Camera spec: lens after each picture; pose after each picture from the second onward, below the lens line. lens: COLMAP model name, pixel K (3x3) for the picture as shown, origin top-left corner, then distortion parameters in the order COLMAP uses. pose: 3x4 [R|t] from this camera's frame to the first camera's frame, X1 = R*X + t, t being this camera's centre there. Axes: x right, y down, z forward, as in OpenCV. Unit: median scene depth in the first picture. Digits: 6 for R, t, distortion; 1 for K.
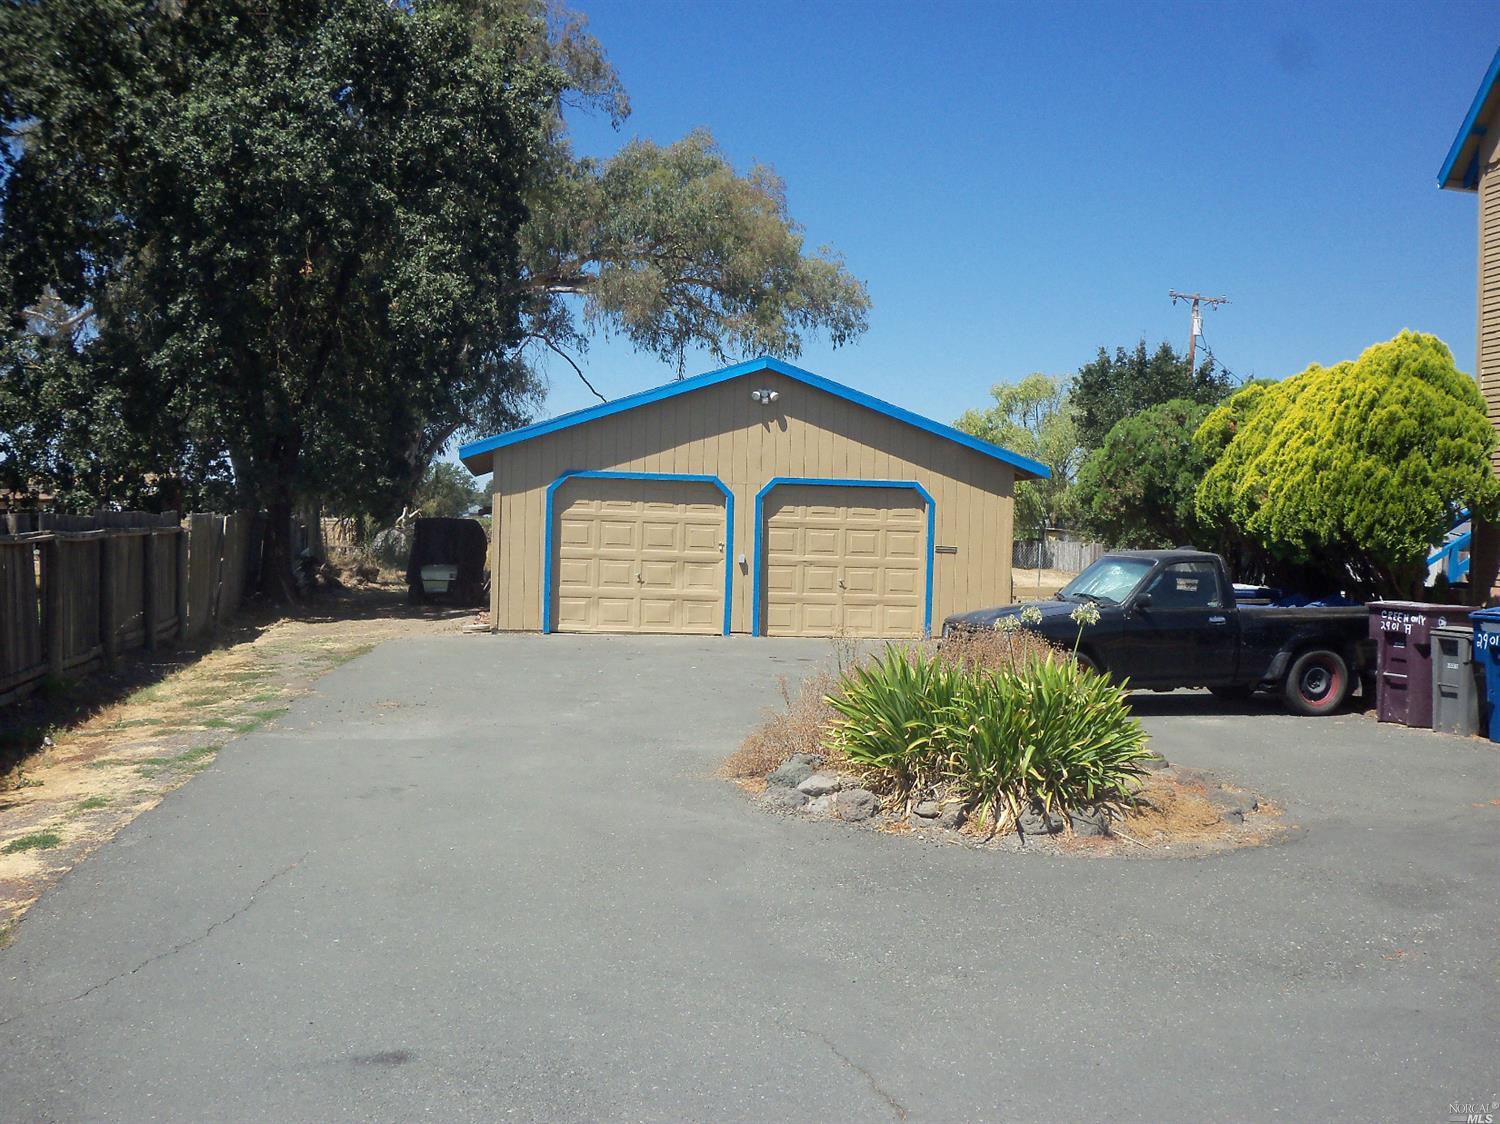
lens RADIAL K [[1542.5, 0, 789.1], [0, 1542.5, 561.9], [0, 0, 1]] dist [-0.141969, 0.065901]
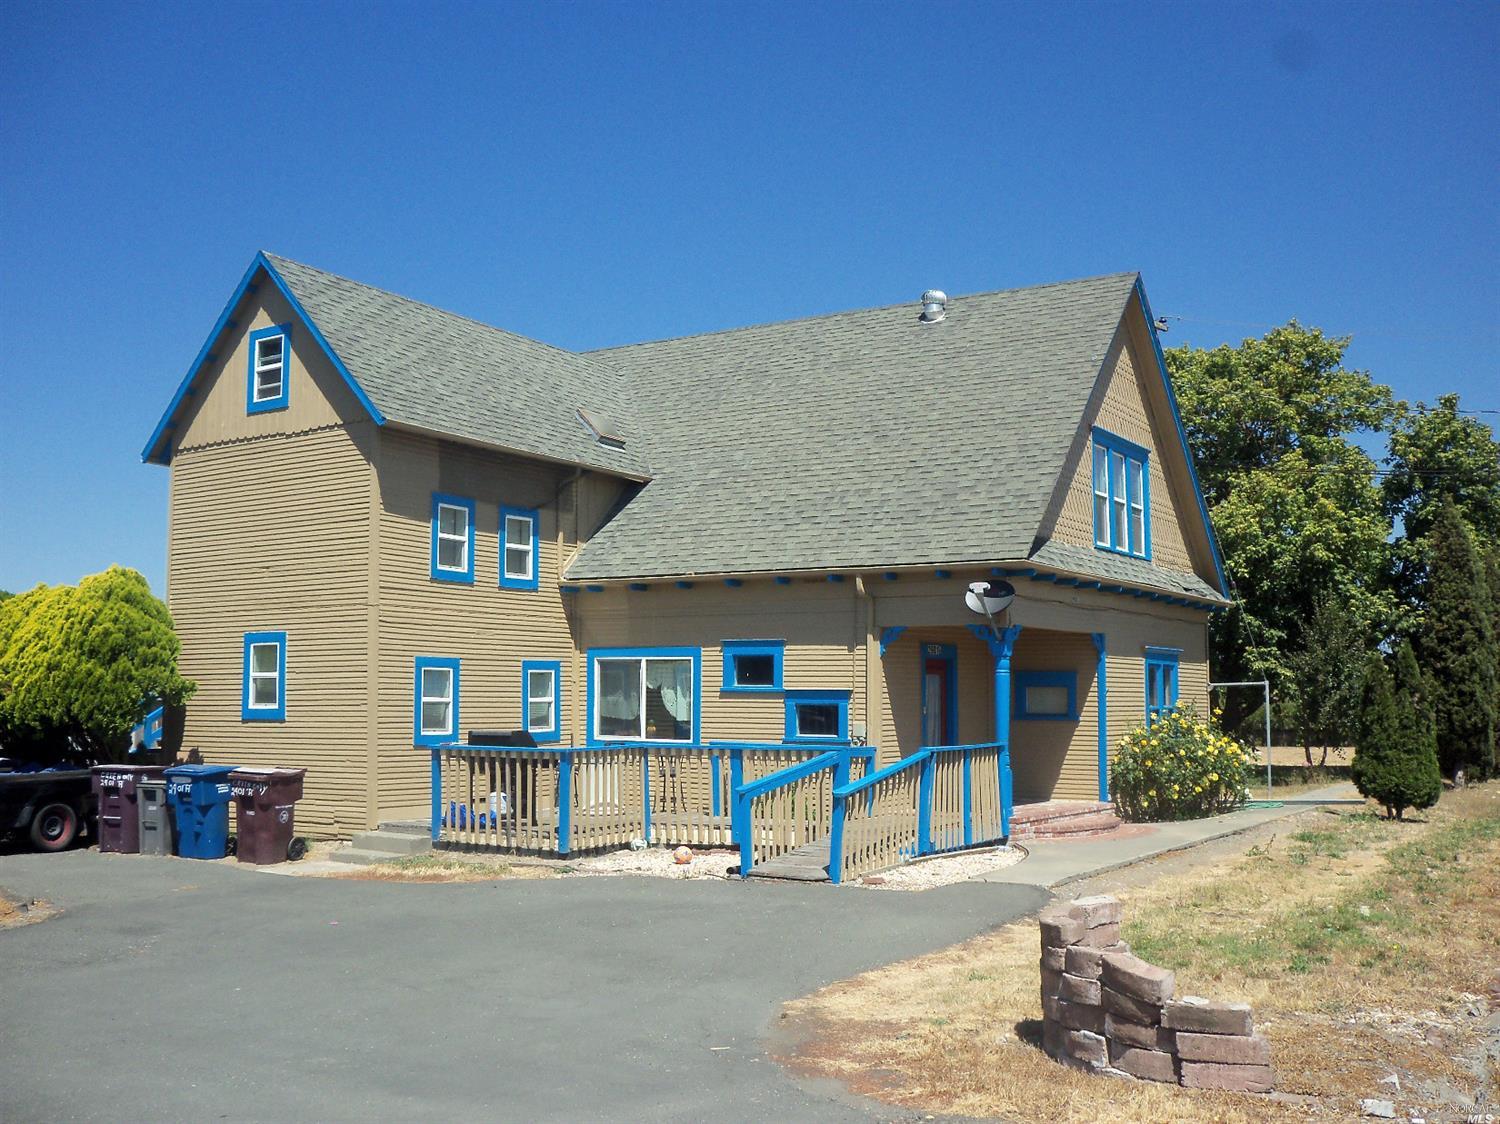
lens RADIAL K [[1542.5, 0, 789.1], [0, 1542.5, 561.9], [0, 0, 1]] dist [-0.141969, 0.065901]
pose [[0.679545, 0.037079, 0.732696, -0.187953], [0.040615, 0.995289, -0.088037, -0.012971], [-0.732508, 0.089583, 0.674838, -0.398835]]
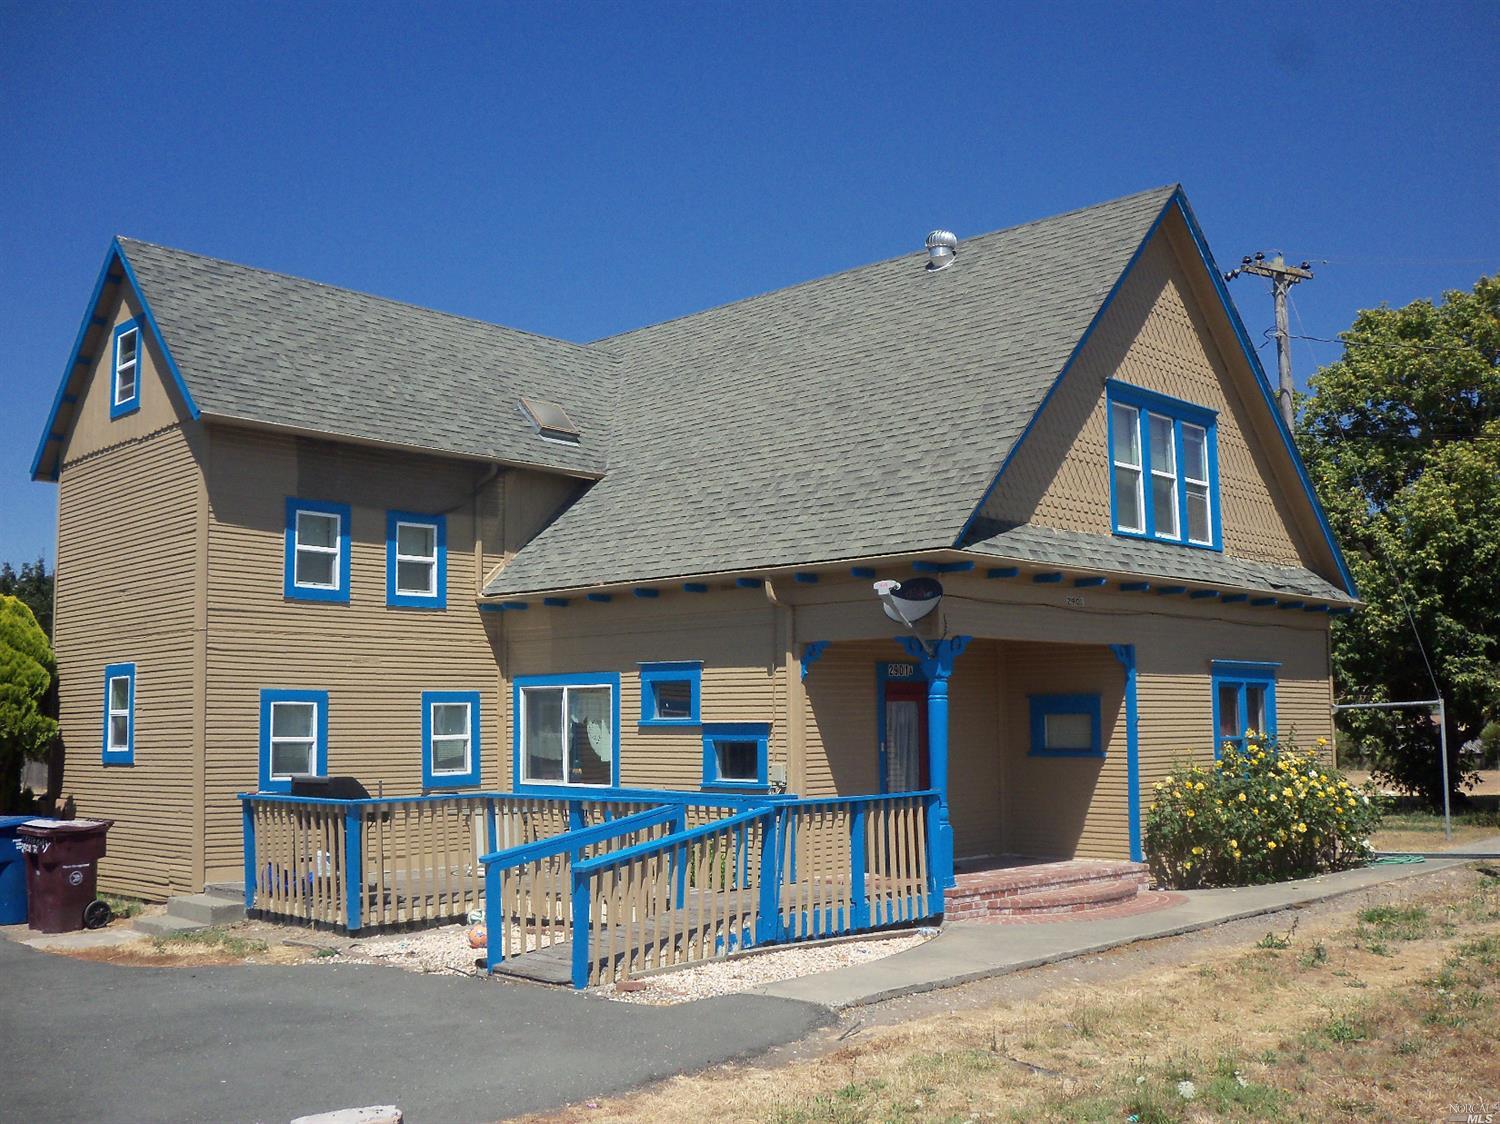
lens RADIAL K [[1542.5, 0, 789.1], [0, 1542.5, 561.9], [0, 0, 1]] dist [-0.141969, 0.065901]
pose [[0.817231, 0.023078, 0.575848, 0.256878], [0.052410, 0.992082, -0.114138, -0.005705], [-0.573922, 0.123457, 0.809550, -0.406455]]
